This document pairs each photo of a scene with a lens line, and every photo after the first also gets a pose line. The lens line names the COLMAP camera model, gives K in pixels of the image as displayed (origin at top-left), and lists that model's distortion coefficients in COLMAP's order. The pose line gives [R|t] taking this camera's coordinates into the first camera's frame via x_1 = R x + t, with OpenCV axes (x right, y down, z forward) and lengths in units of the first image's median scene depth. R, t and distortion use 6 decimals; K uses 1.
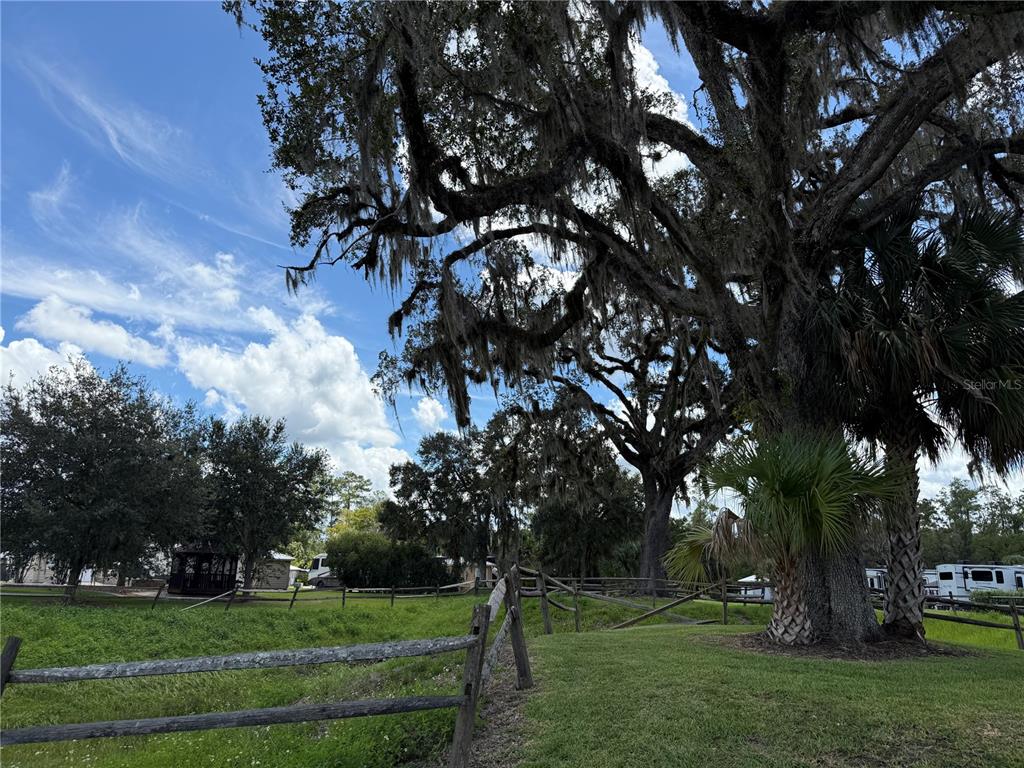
lens RADIAL K [[728.3, 0, 519.3], [0, 728.3, 385.8], [0, 0, 1]] dist [0.054126, -0.070589]
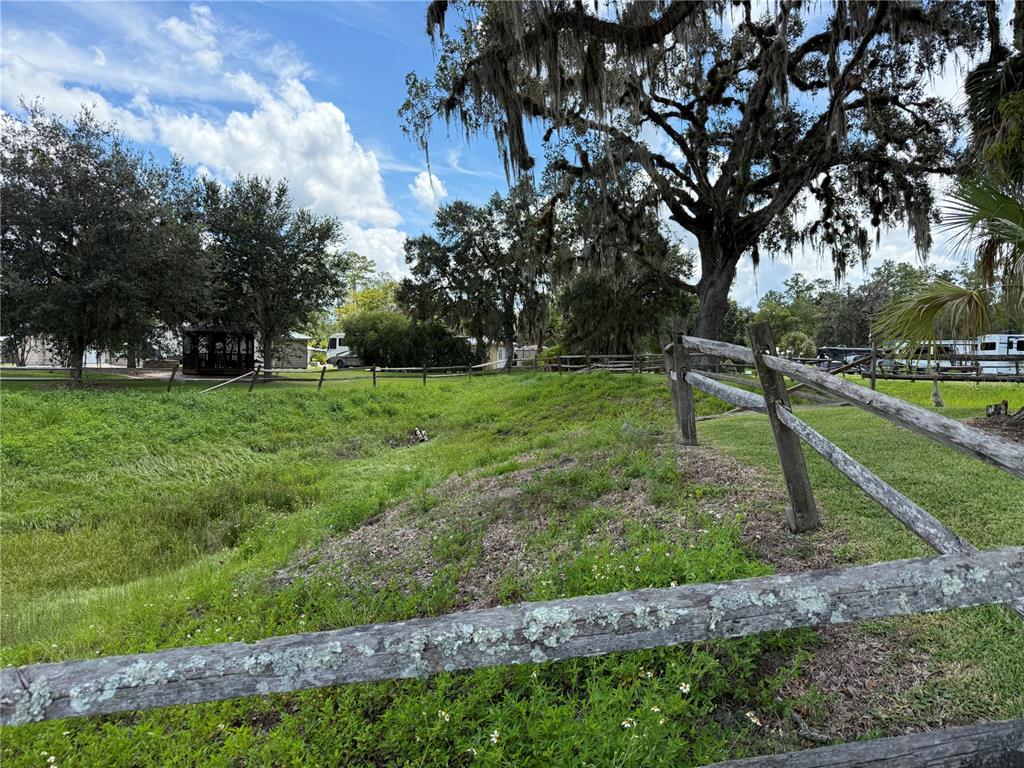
lens RADIAL K [[728.3, 0, 519.4], [0, 728.3, 388.2], [0, 0, 1]] dist [0.054126, -0.070589]
pose [[0.999926, -0.011630, -0.003524, -0.046489], [0.012152, 0.955077, 0.296109, 0.026878], [-0.000078, -0.296130, 0.955148, 0.100076]]
